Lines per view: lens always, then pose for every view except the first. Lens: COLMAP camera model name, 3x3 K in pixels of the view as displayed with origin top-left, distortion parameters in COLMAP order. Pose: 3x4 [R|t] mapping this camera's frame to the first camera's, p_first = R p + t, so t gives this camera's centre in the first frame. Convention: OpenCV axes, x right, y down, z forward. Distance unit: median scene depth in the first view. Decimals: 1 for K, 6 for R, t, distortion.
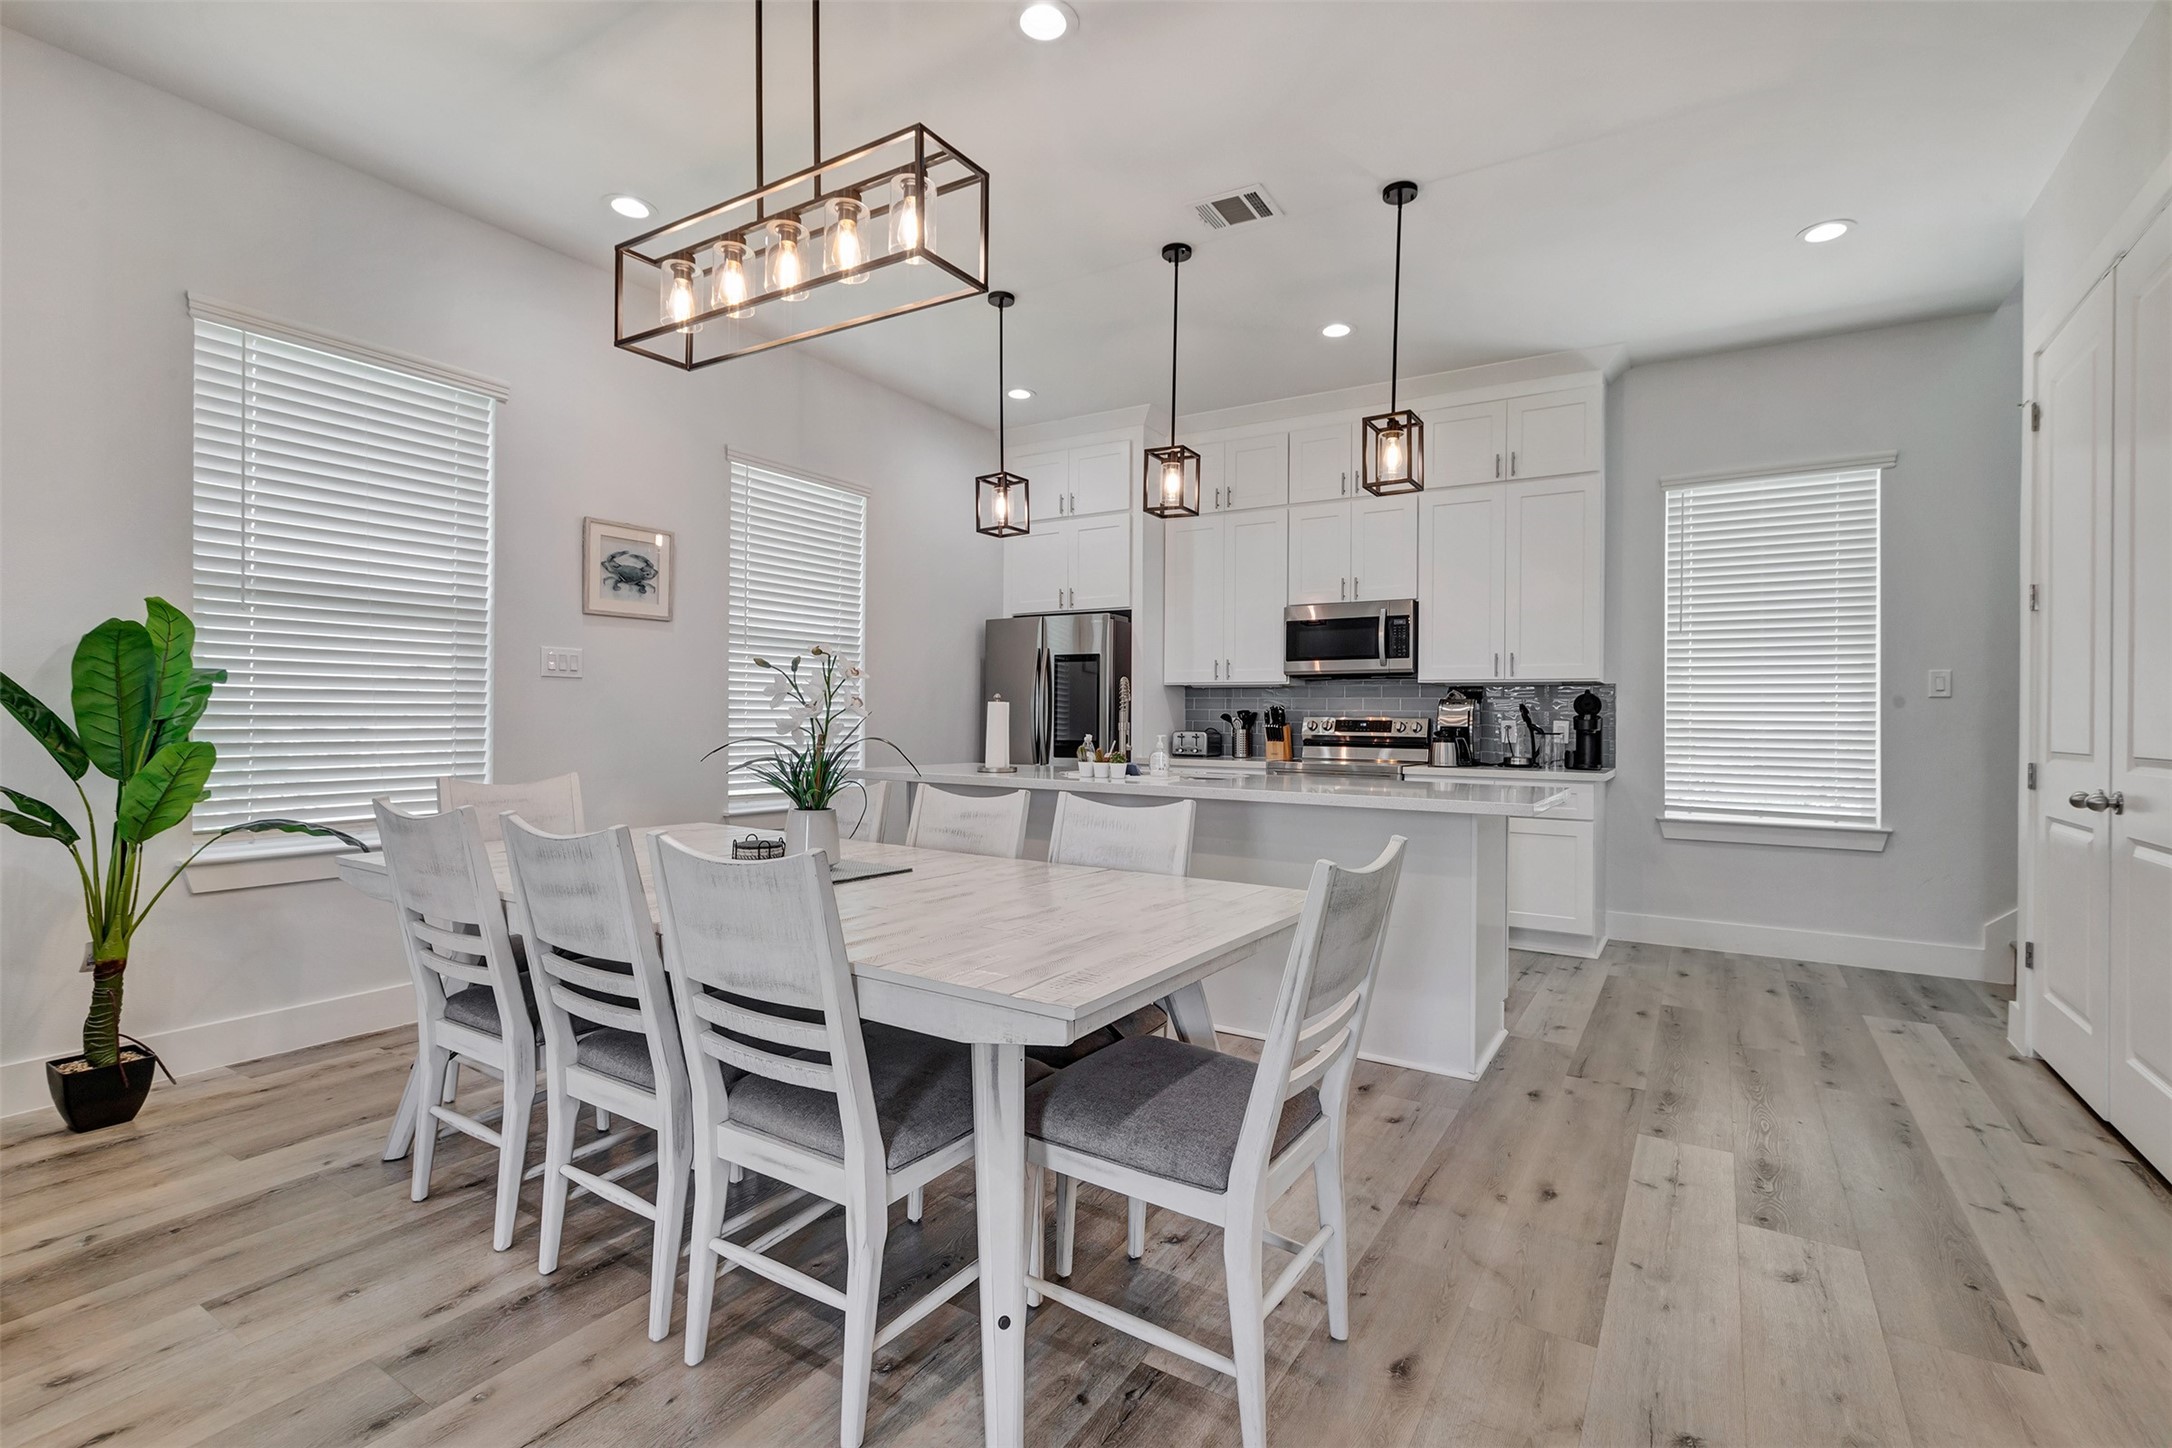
lens RADIAL K [[978.5, 0, 1117.4], [0, 978.5, 719.1], [0, 0, 1]] dist [-0.000095, 0.001197]
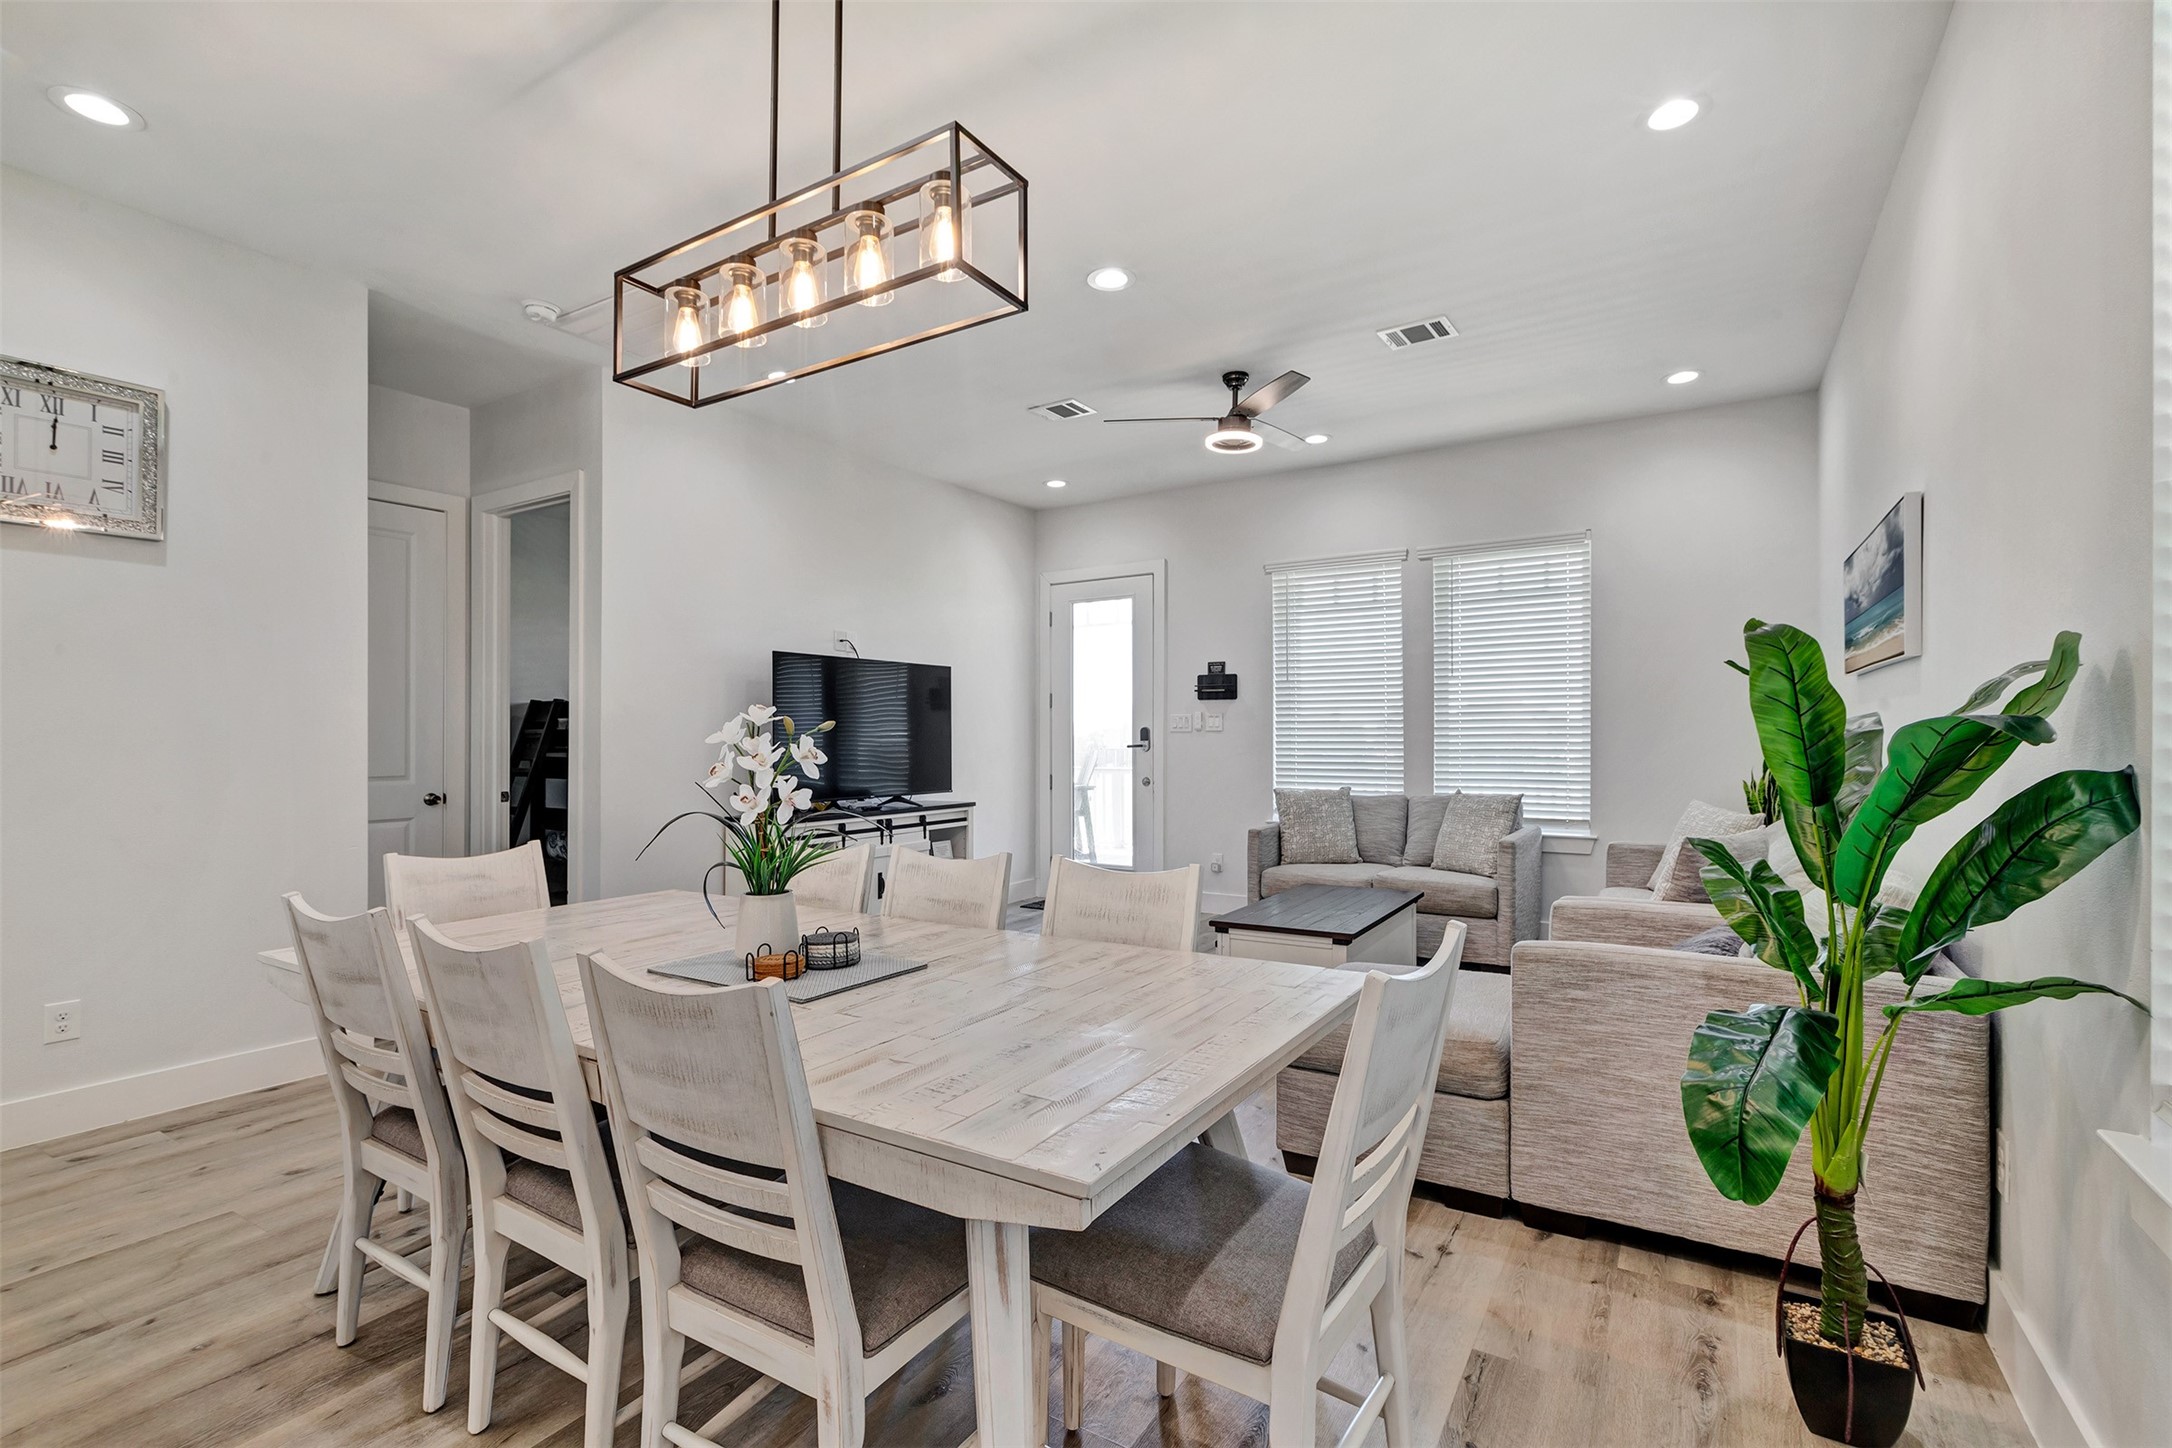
lens RADIAL K [[978.5, 0, 1092.5], [0, 978.5, 732.3], [0, 0, 1]] dist [-0.000095, 0.001197]
pose [[-0.999889, -0.007388, 0.012938, -0.275614], [-0.007417, 0.999970, -0.002216, -0.023851], [-0.012921, -0.002311, -0.999914, 0.846486]]
